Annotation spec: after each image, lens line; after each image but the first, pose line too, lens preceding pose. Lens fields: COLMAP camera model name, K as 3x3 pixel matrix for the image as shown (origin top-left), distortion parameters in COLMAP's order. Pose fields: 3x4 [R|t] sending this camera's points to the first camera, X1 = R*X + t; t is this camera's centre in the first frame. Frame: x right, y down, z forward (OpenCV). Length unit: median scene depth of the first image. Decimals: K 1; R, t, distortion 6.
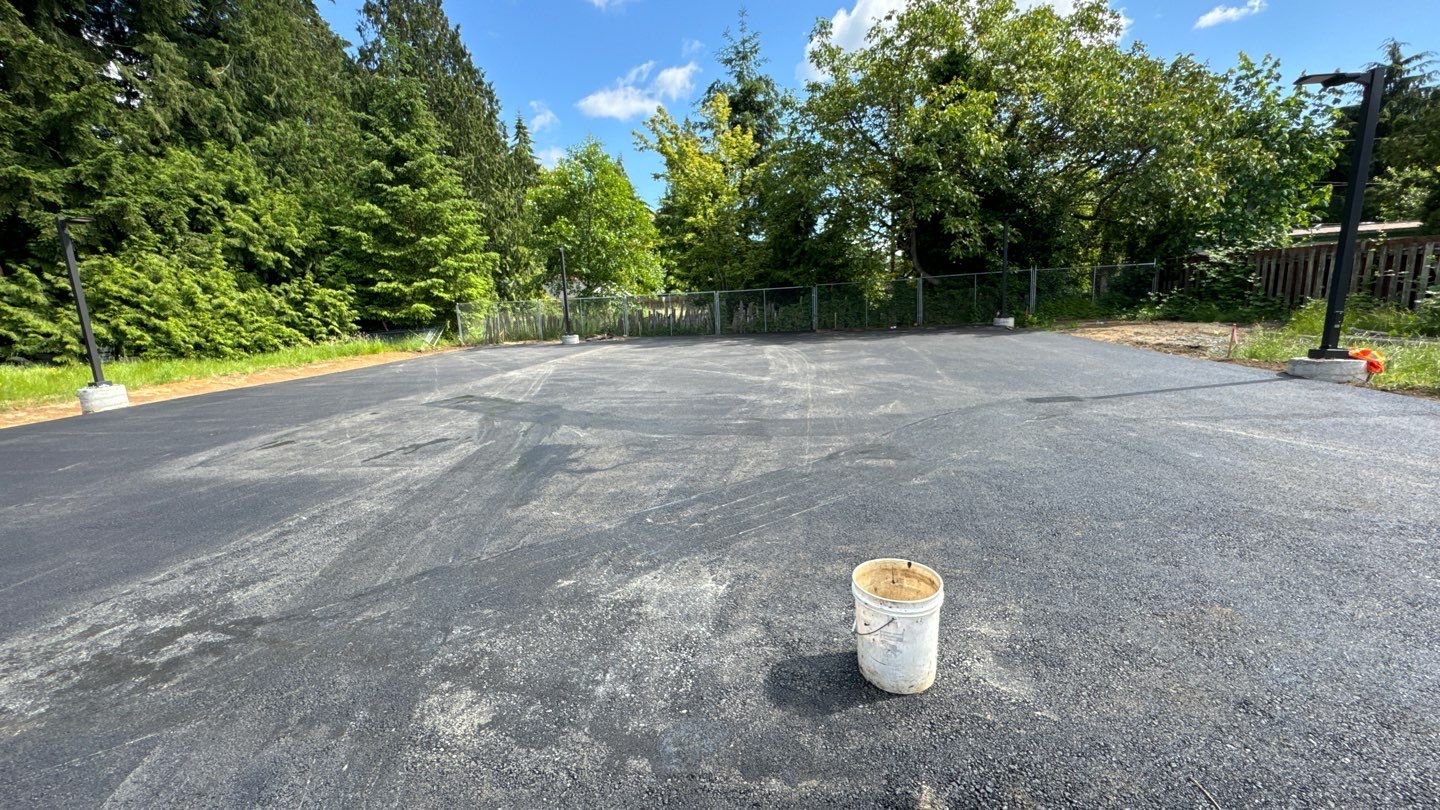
lens RADIAL K [[566.1, 0, 718.1], [0, 566.1, 395.7], [0, 0, 1]] dist [0.006635, -0.000105]
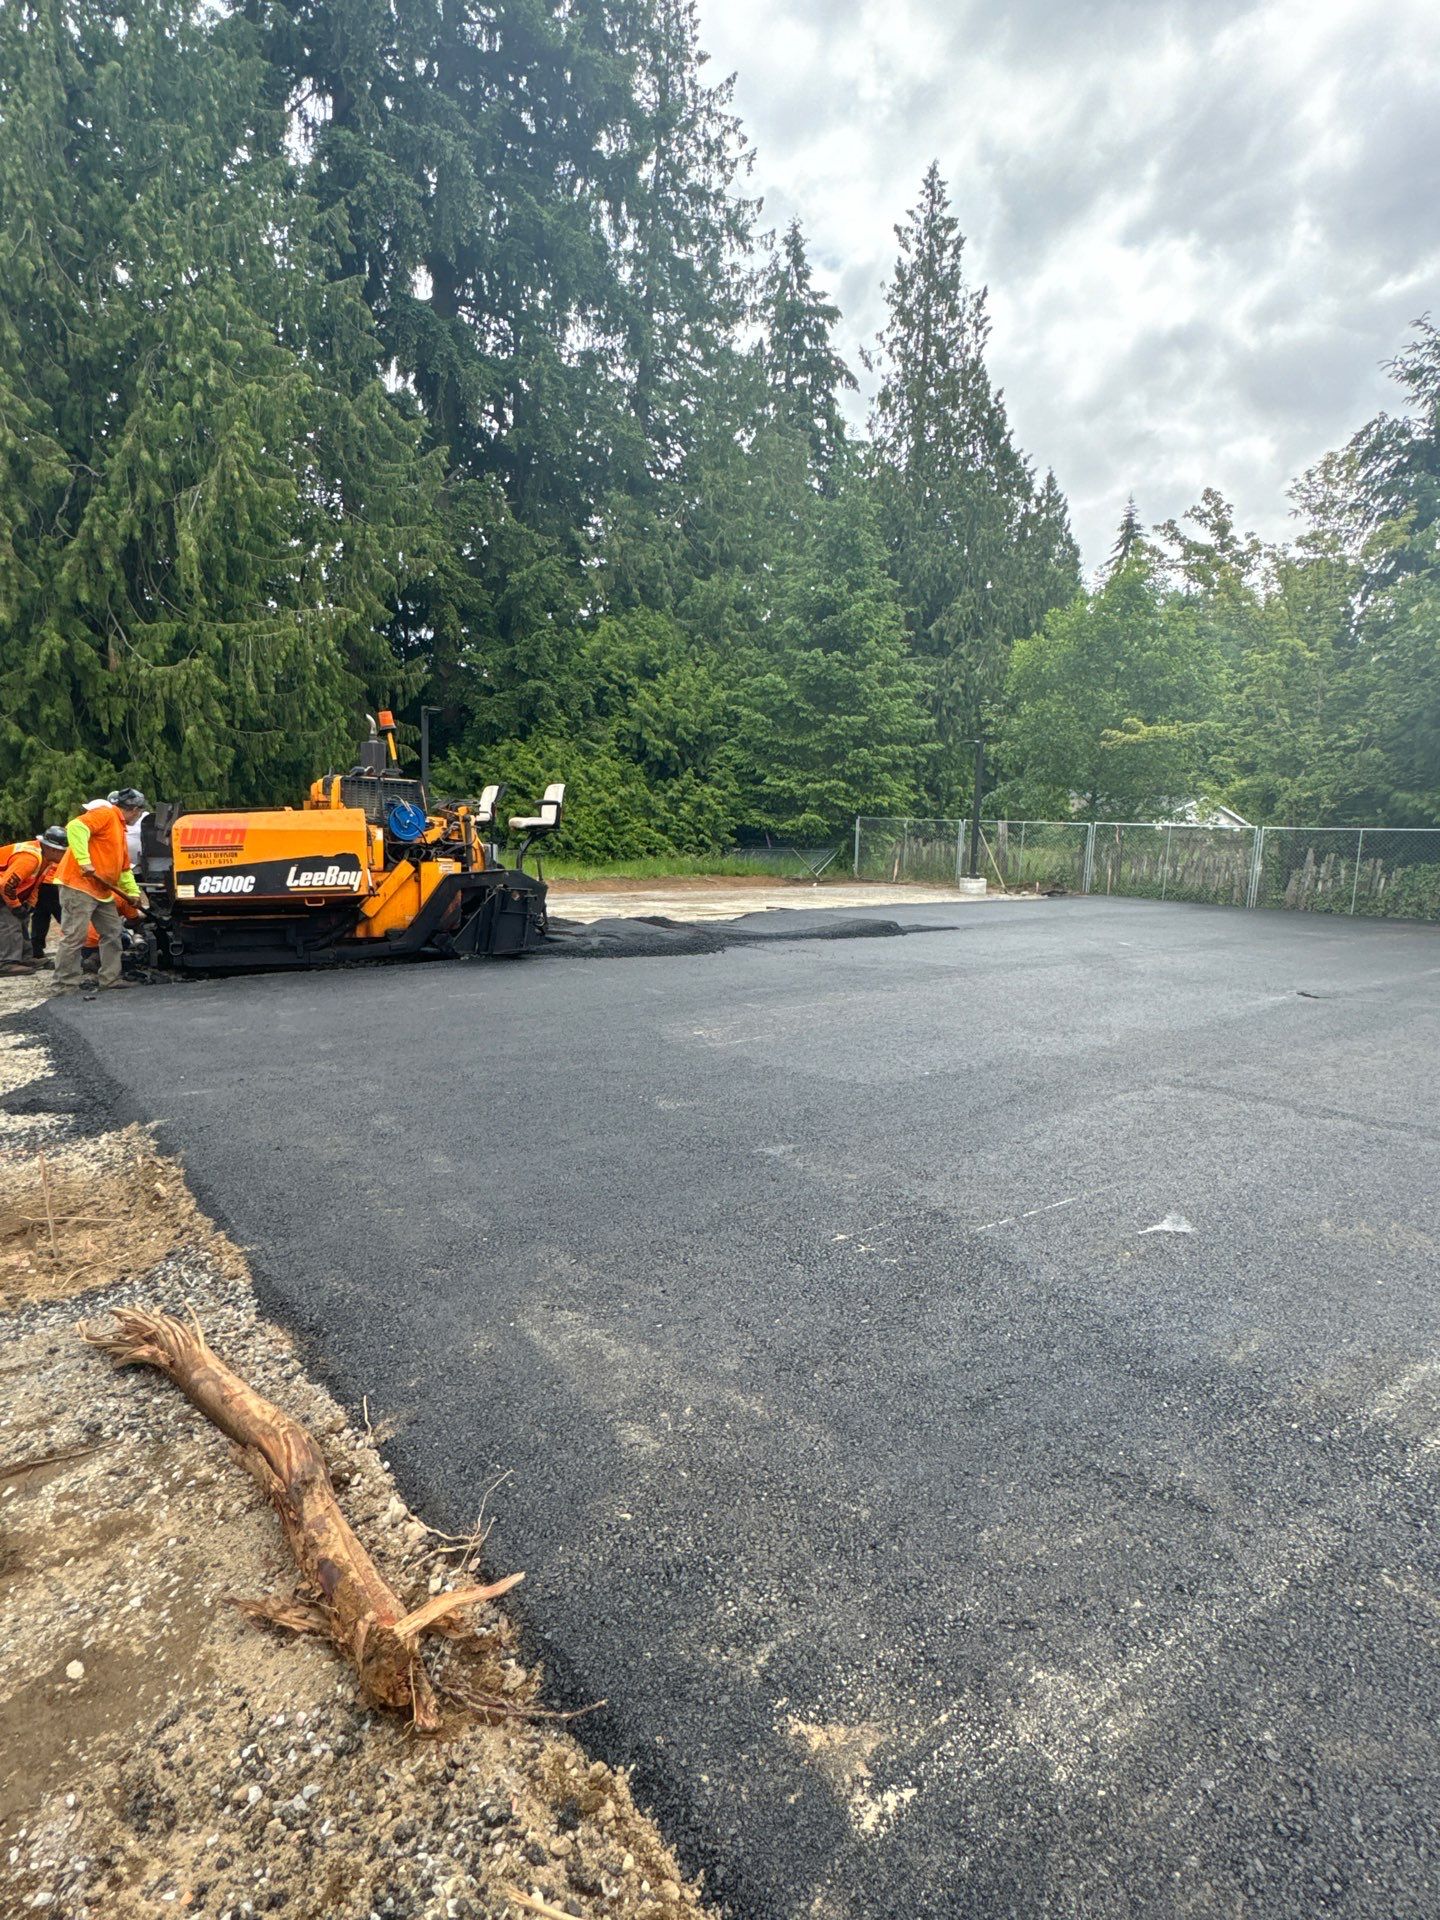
lens RADIAL K [[1000.2, 0, 720.4], [0, 1000.2, 964.1], [0, 0, 1]] dist [-0.005729, 0.000947]
pose [[0.754874, 0.159958, -0.636065, 0.227486], [-0.177288, 0.983466, 0.036920, -0.004815], [0.631455, 0.084897, 0.770751, -0.016000]]
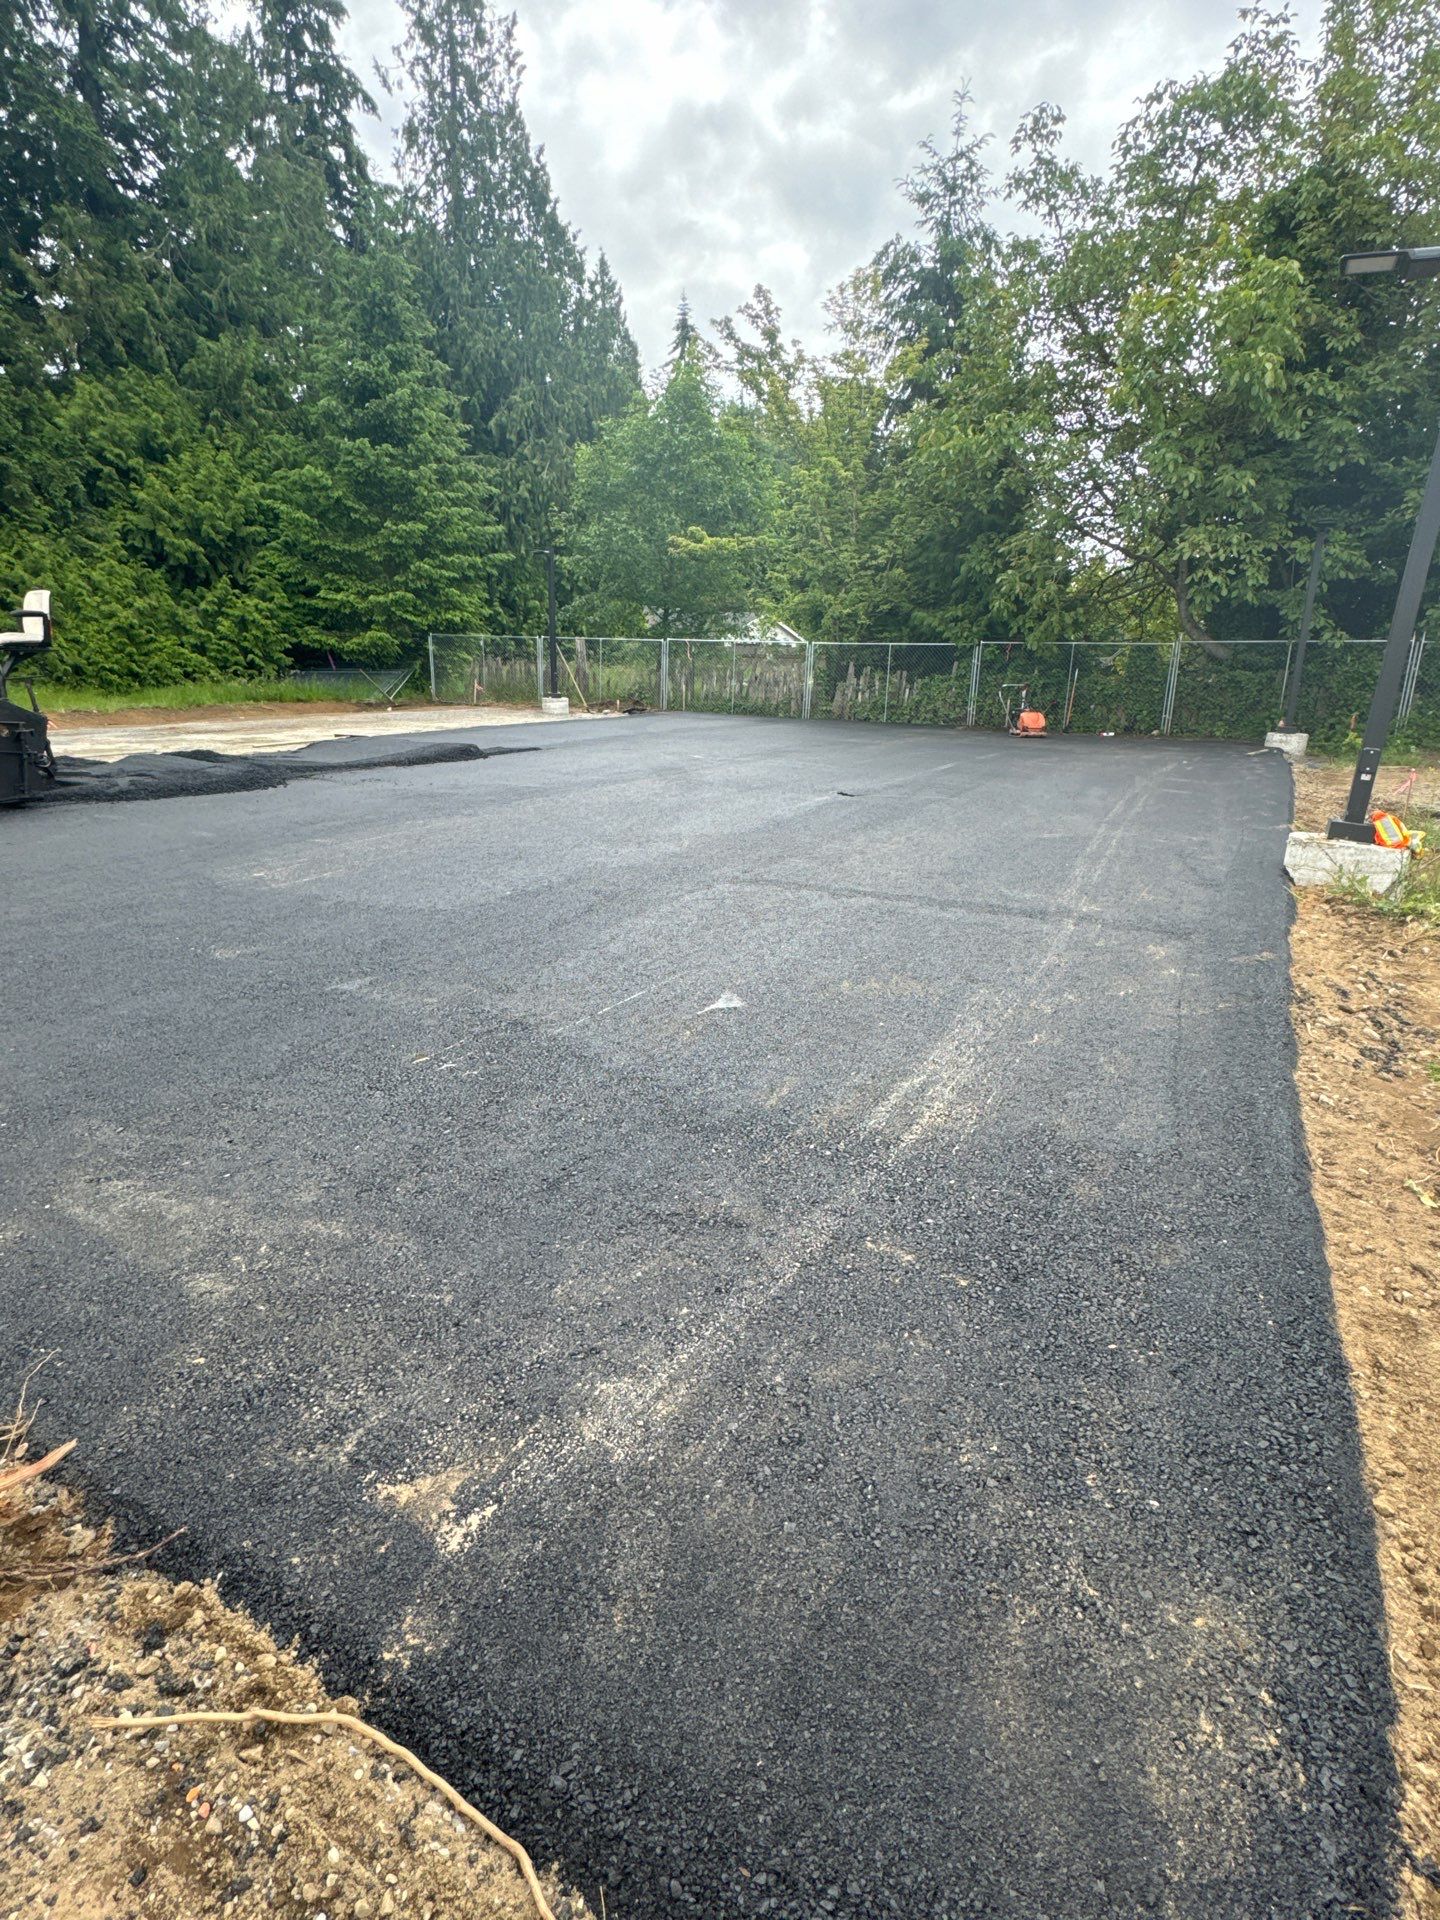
lens RADIAL K [[1000.2, 0, 720.0], [0, 1000.2, 962.9], [0, 0, 1]] dist [-0.005729, 0.000947]
pose [[0.949690, 0.157206, -0.270880, 0.232986], [-0.120705, 0.981803, 0.146607, -0.004072], [0.288998, -0.106535, 0.951383, -0.014700]]
